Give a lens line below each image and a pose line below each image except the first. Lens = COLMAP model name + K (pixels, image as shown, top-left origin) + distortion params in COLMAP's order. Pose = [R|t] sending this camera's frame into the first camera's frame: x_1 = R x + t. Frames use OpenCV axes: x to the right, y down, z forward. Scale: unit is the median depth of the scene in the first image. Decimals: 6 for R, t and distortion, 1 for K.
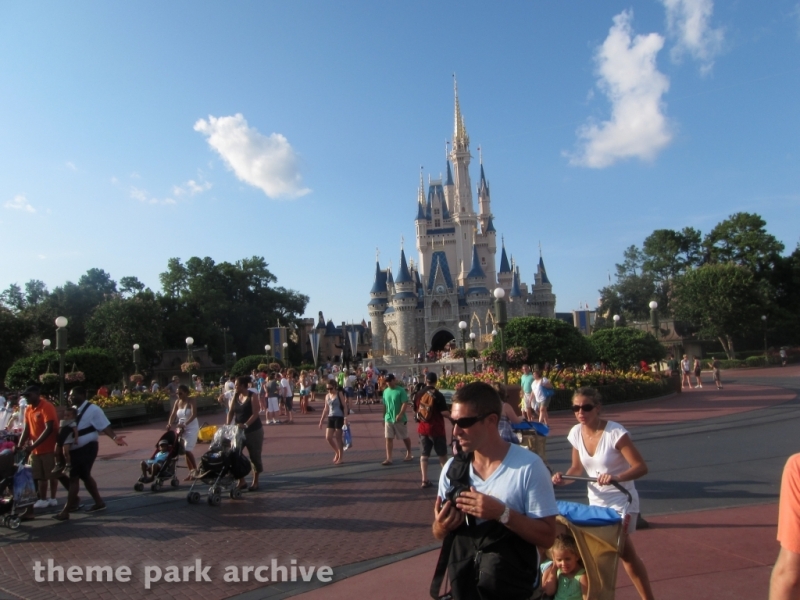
lens RADIAL K [[661.3, 0, 398.6], [0, 661.3, 298.4], [0, 0, 1]] dist [-0.056352, -0.004891]
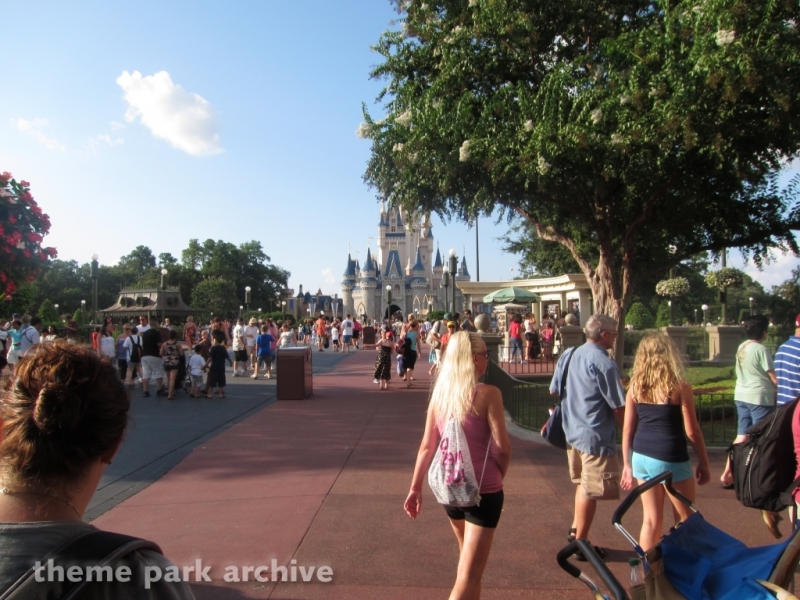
lens RADIAL K [[661.3, 0, 398.5], [0, 661.3, 300.6], [0, 0, 1]] dist [-0.056352, -0.004891]
pose [[0.993922, 0.053866, 0.096012, -0.058471], [-0.058932, 0.996972, 0.050734, -0.033149], [-0.092989, -0.056084, 0.994086, -0.423625]]
